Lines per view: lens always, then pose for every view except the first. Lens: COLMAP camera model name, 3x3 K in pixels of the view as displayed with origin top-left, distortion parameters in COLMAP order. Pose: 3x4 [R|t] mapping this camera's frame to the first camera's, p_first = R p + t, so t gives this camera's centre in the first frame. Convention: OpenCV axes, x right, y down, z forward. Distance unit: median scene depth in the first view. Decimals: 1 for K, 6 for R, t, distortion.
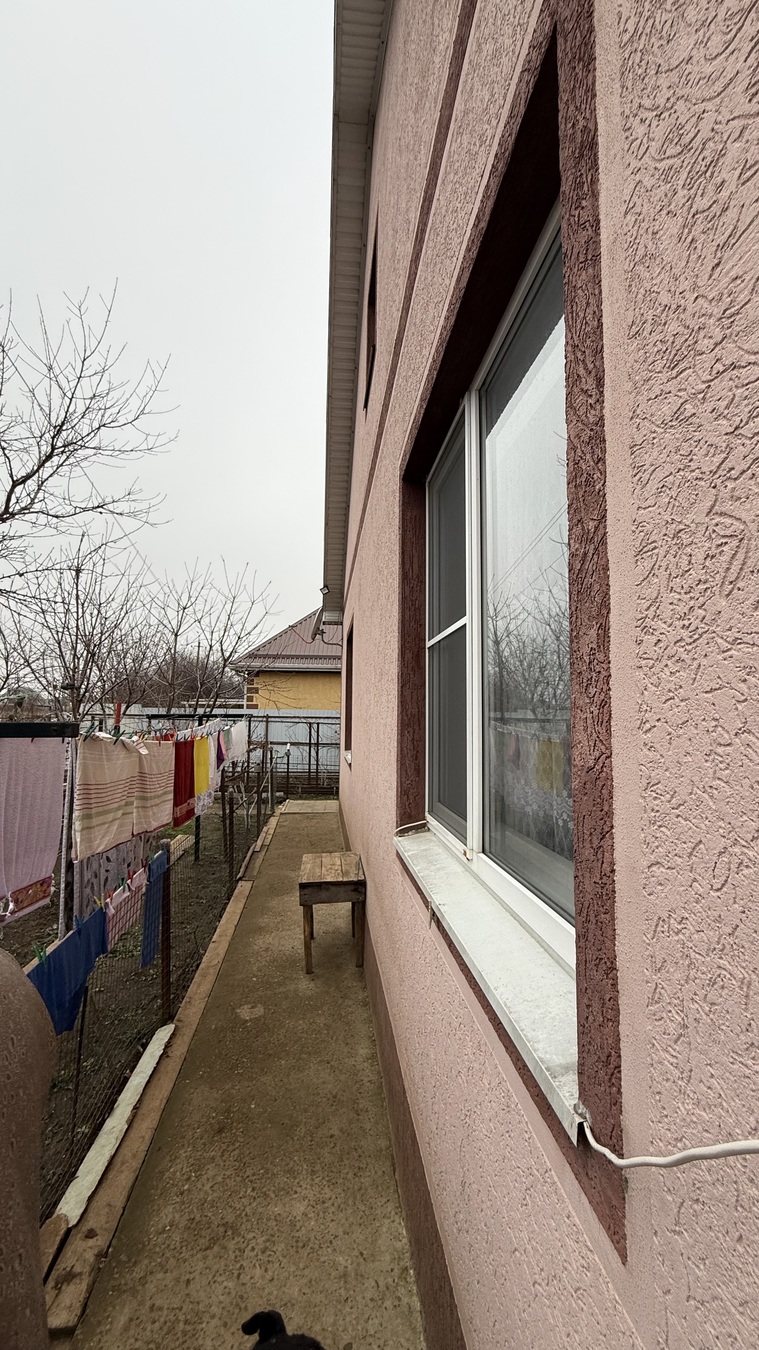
lens RADIAL K [[535.9, 0, 379.6], [0, 535.9, 665.6], [0, 0, 1]] dist [-0.001295, 0.000152]
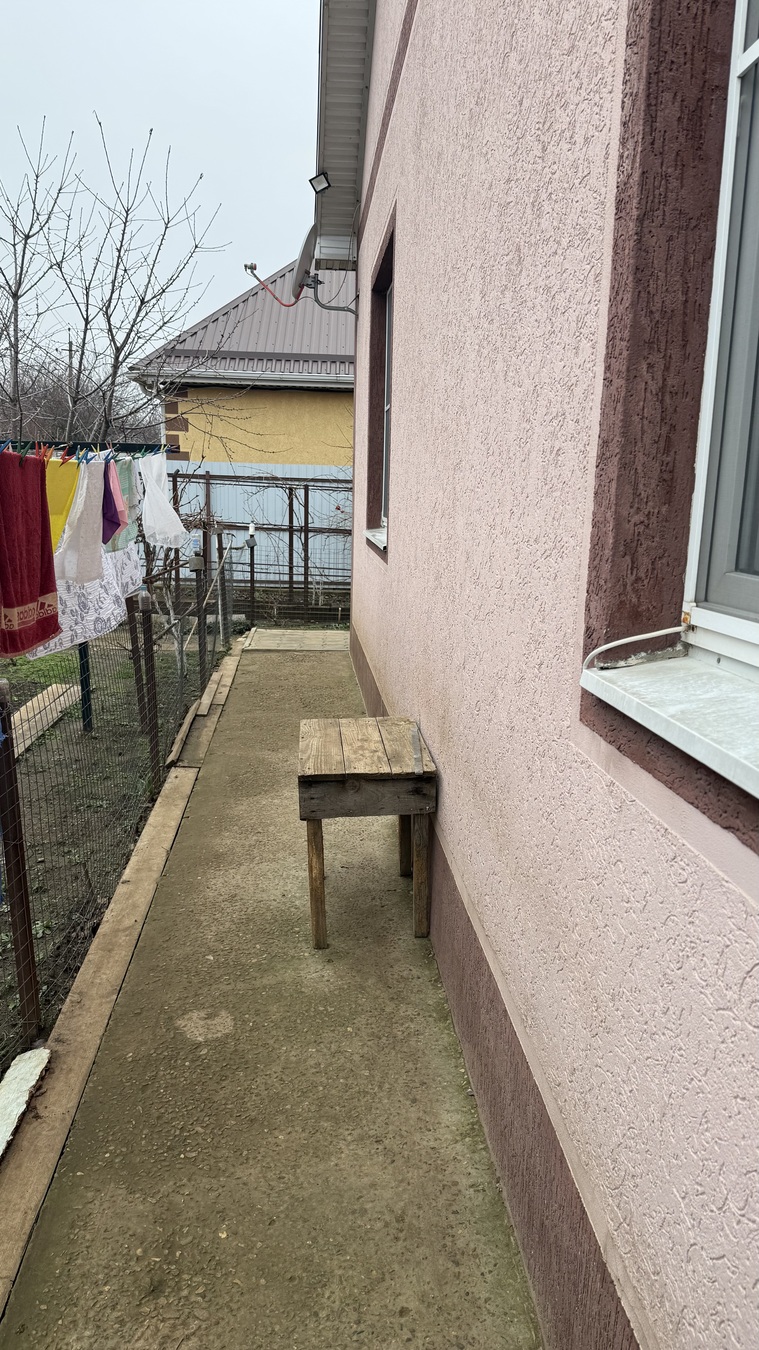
lens RADIAL K [[951.2, 0, 379.5], [0, 951.2, 675.0], [0, 0, 1]] dist [0.137154, -0.247472]
pose [[0.999472, 0.015585, -0.028517, -0.051628], [-0.006973, 0.959913, 0.280211, 0.078889], [0.031741, -0.279864, 0.959515, 0.205377]]
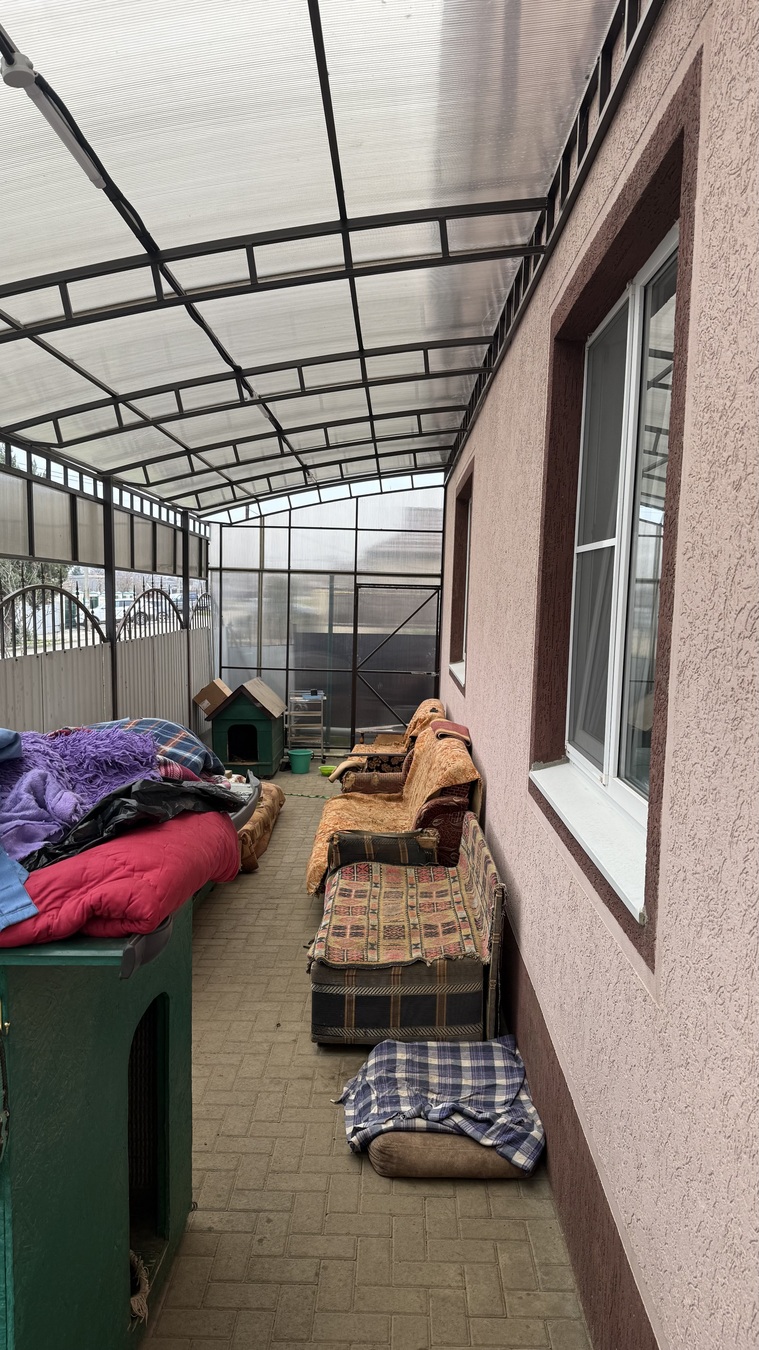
lens RADIAL K [[951.2, 0, 379.5], [0, 951.2, 675.0], [0, 0, 1]] dist [0.137154, -0.247472]
pose [[0.991822, 0.028634, -0.124376, -0.013365], [-0.006054, 0.983966, 0.178255, -0.061666], [0.127486, -0.176044, 0.976092, -0.299812]]
